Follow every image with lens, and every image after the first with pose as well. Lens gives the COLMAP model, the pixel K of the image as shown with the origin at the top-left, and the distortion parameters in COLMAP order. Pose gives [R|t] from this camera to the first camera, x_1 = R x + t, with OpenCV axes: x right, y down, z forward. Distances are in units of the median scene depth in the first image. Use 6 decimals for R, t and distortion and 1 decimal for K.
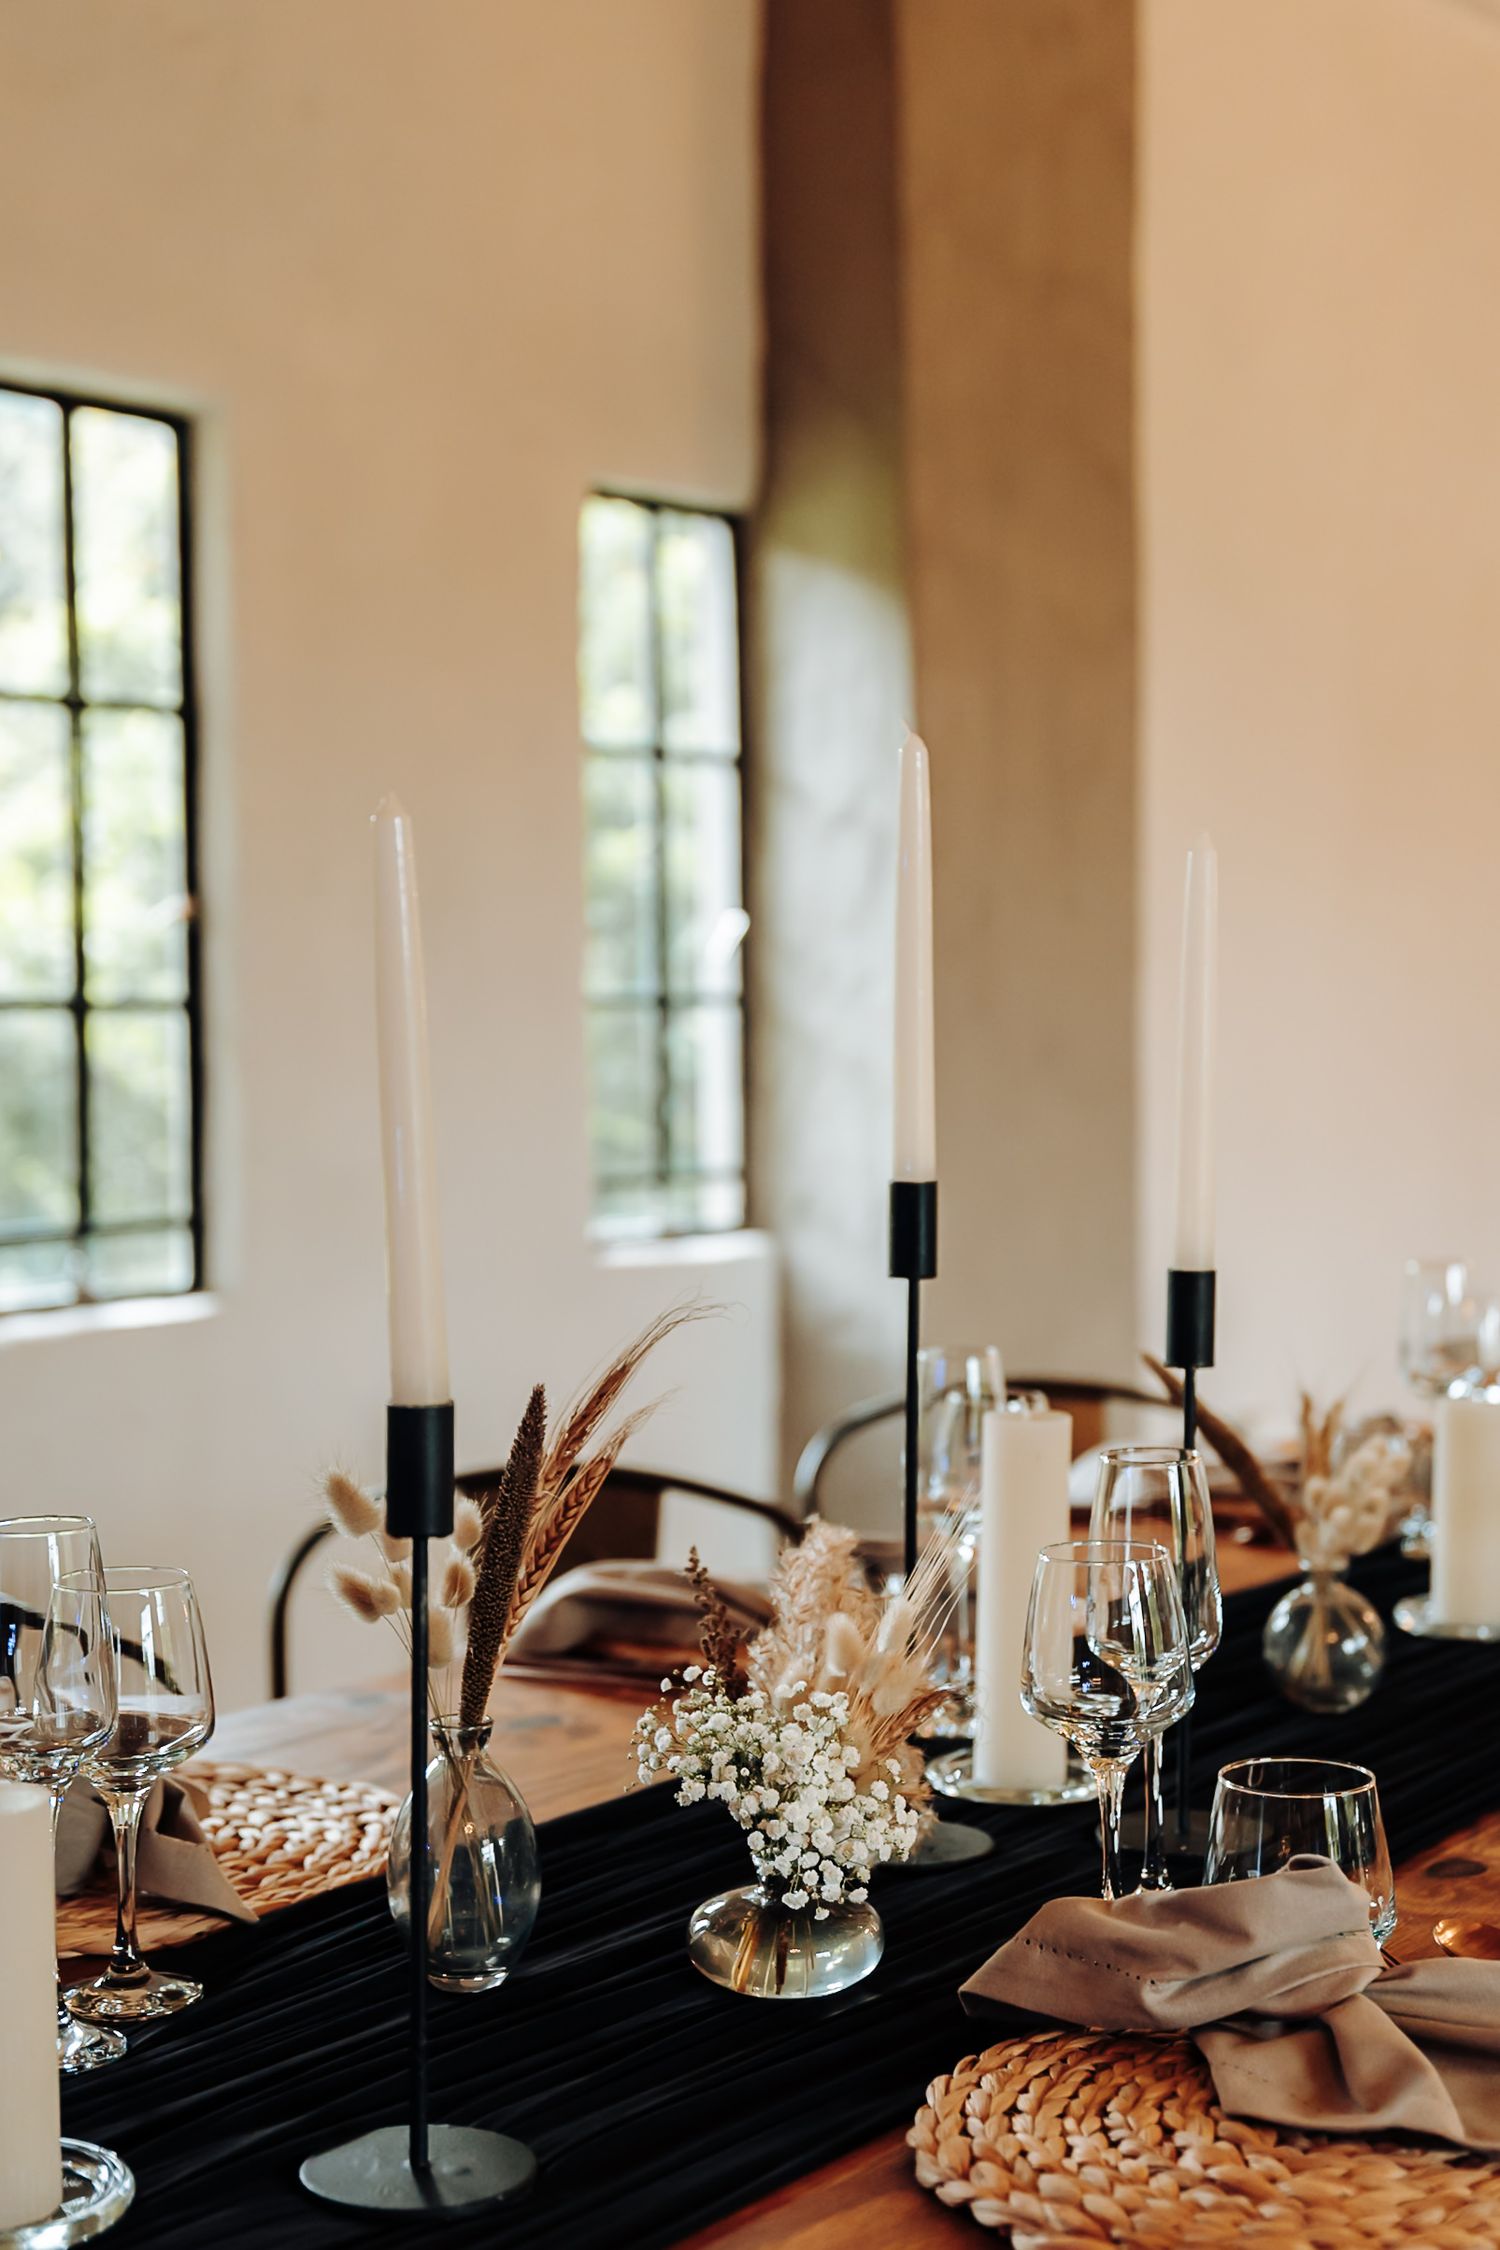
lens RADIAL K [[3011.1, 0, 713.2], [0, 3011.1, 1152.9], [0, 0, 1]] dist [-0.002538, 0.020699]
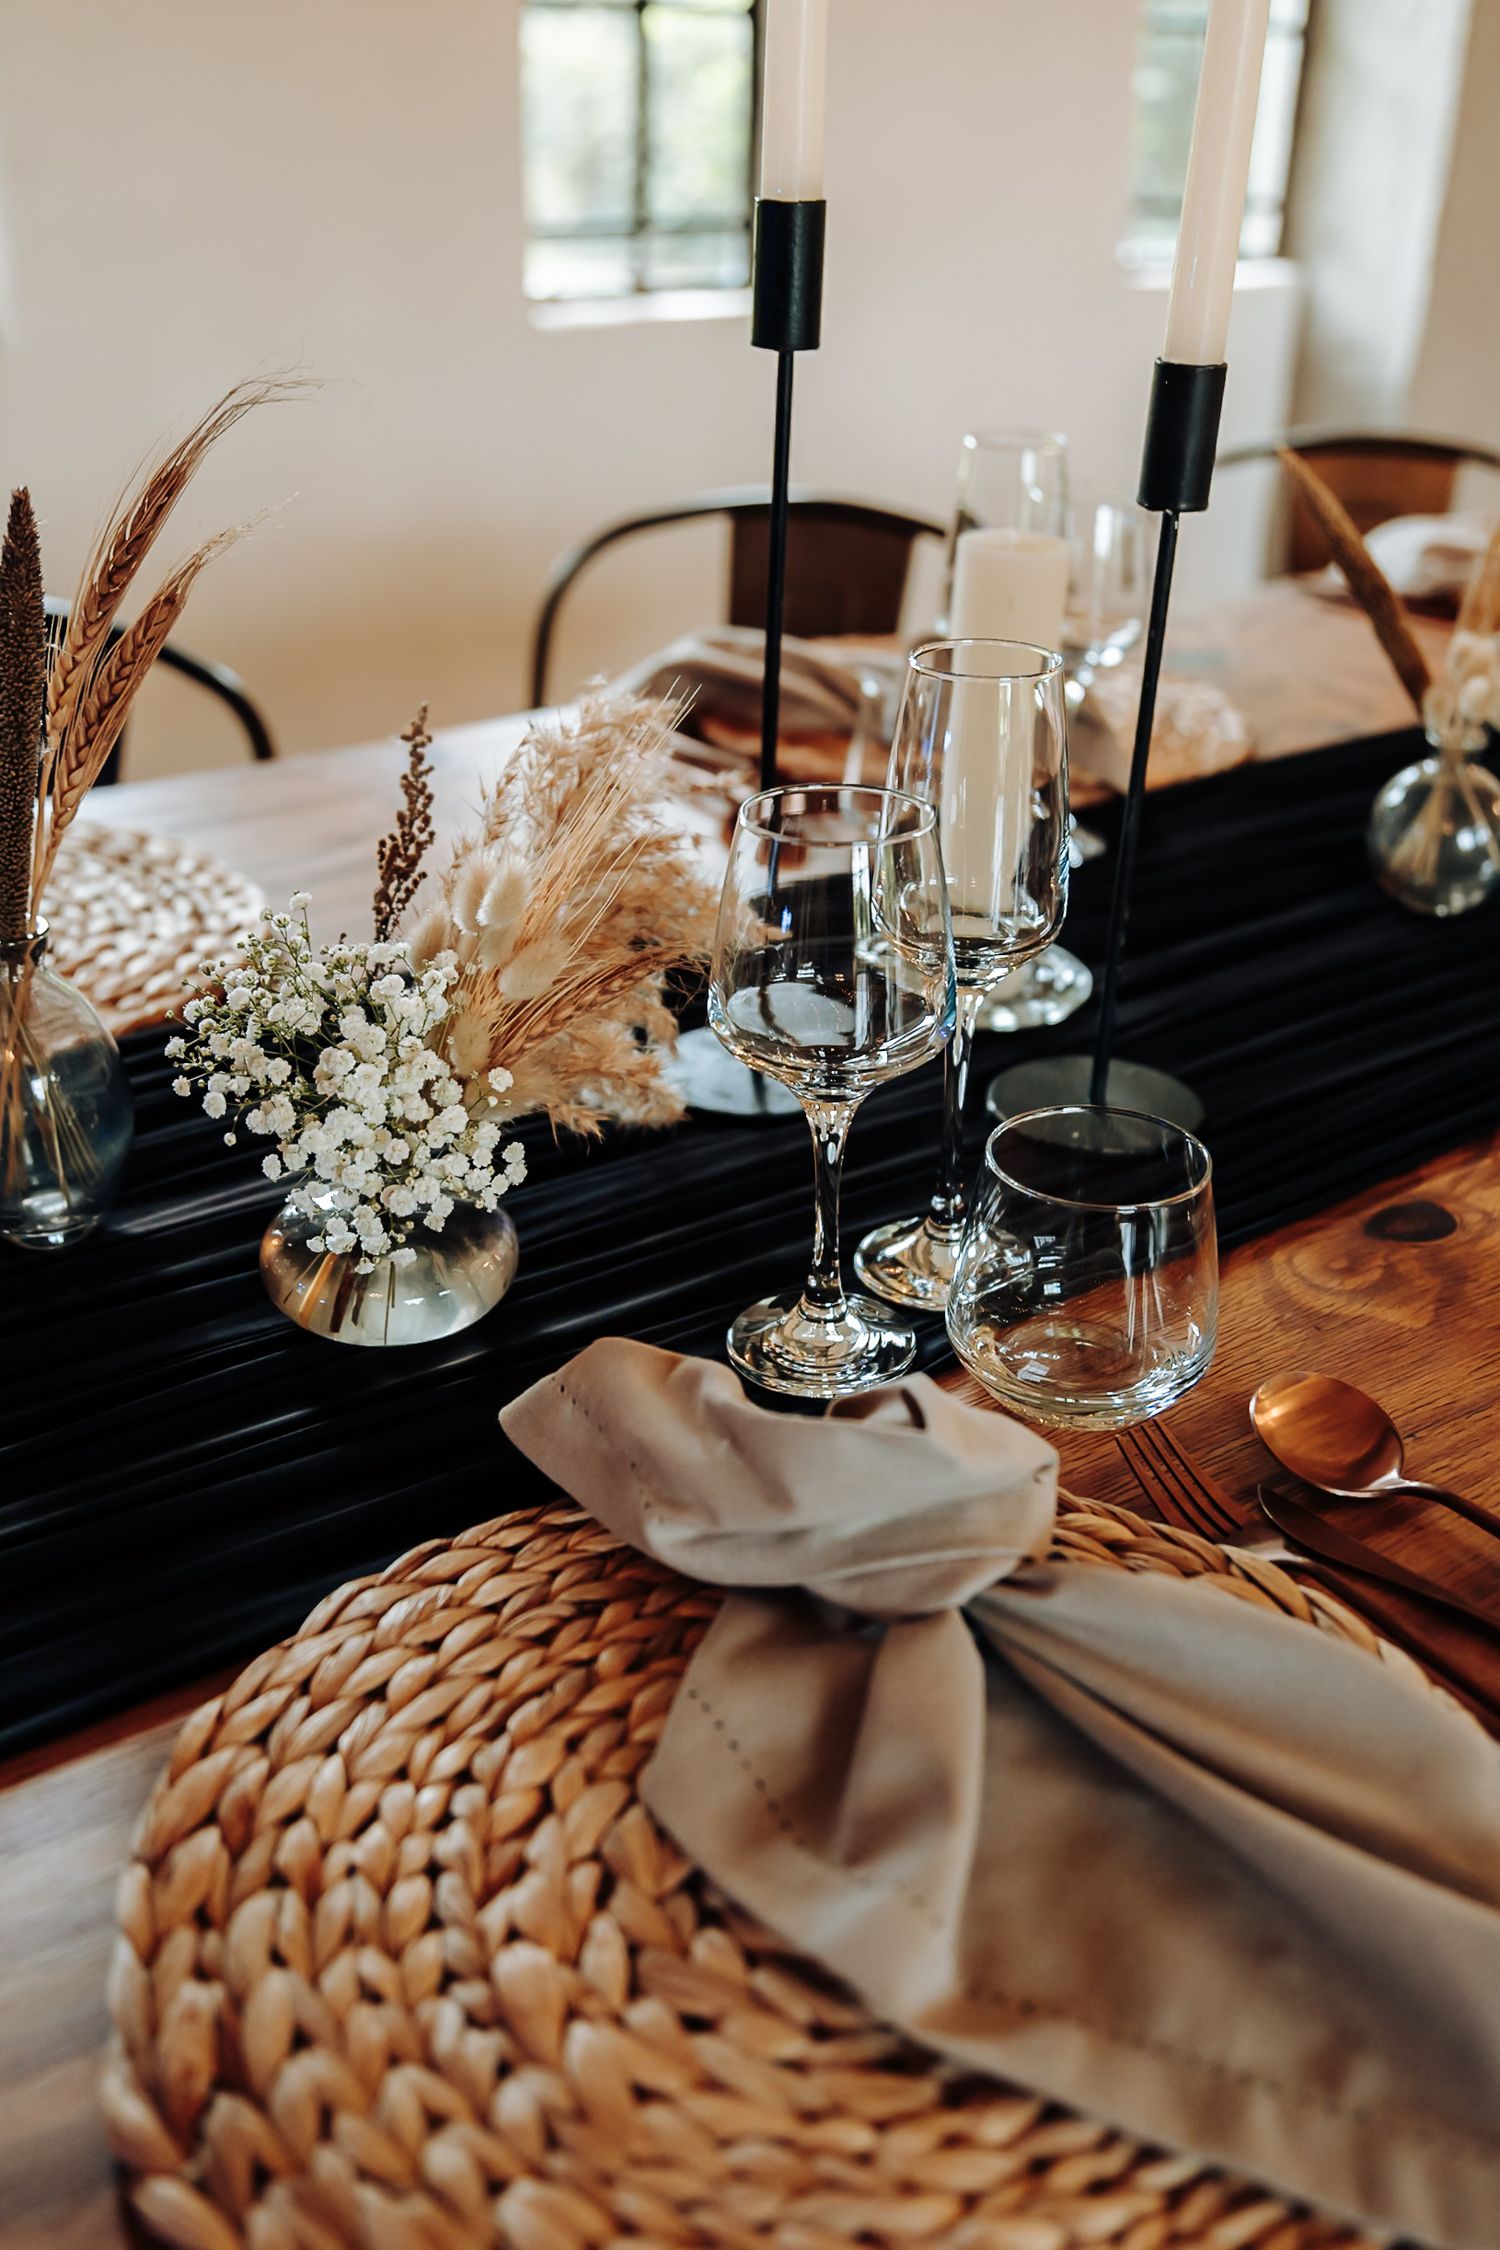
lens RADIAL K [[2133.5, 0, 747.2], [0, 2133.5, 1088.5], [0, 0, 1]] dist [0.006274, 0.004771]
pose [[0.962975, 0.144764, -0.227425, 0.194042], [-0.043660, 0.916204, 0.398327, 0.001275], [0.266031, -0.373650, 0.888602, 0.471731]]
